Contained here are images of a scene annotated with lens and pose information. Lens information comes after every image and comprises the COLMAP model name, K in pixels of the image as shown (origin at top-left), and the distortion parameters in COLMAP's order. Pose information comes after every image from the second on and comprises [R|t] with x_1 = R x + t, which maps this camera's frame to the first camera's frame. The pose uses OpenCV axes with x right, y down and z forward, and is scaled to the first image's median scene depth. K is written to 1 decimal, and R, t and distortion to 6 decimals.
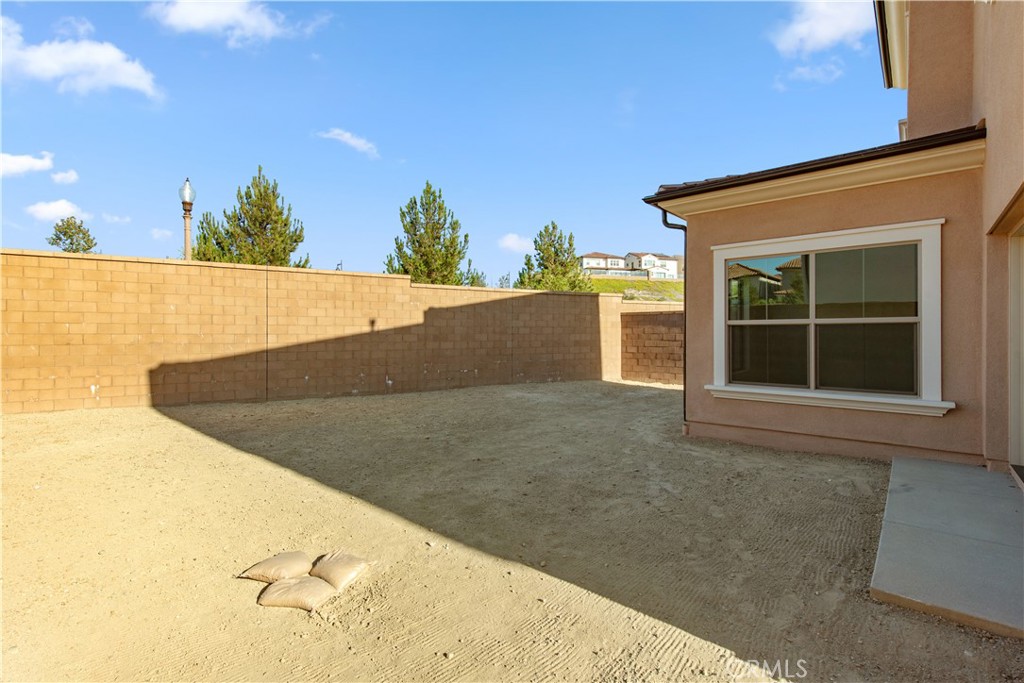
lens RADIAL K [[463.7, 0, 518.3], [0, 463.7, 337.4], [0, 0, 1]] dist [0.013432, 0.000001]
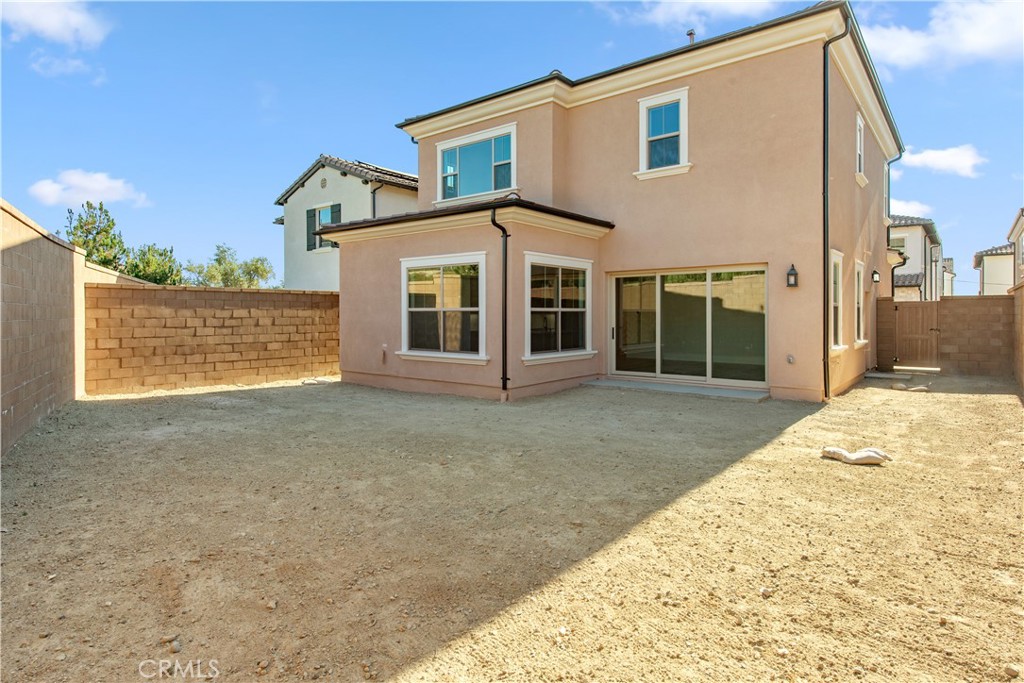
lens RADIAL K [[565.7, 0, 512.3], [0, 565.7, 308.1], [0, 0, 1]] dist [0.011898, -0.000498]
pose [[-0.021197, 0.011922, 0.999704, -0.713367], [0.009156, 0.999889, -0.011730, -0.009898], [-0.999733, 0.008904, -0.021304, 0.646797]]
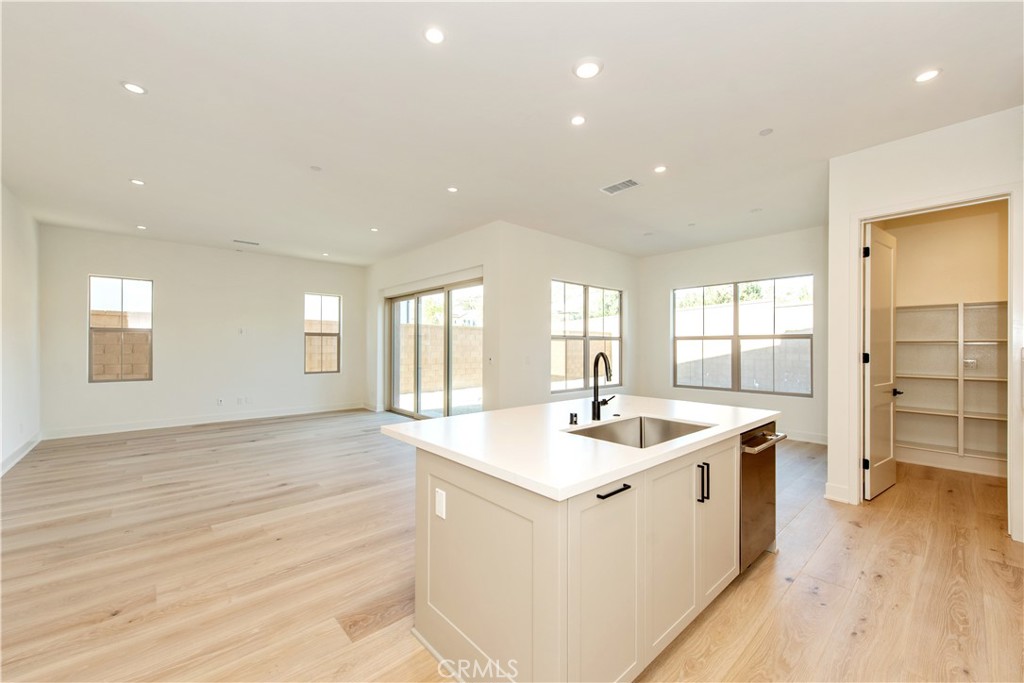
lens RADIAL K [[402.1, 0, 514.3], [0, 402.1, 343.4], [0, 0, 1]] dist [0.013055, -0.004597]
pose [[-0.140561, -0.005027, -0.990059, 0.960675], [-0.009877, 0.999944, -0.003675, -0.006235], [0.990023, 0.009262, -0.140603, 0.517322]]
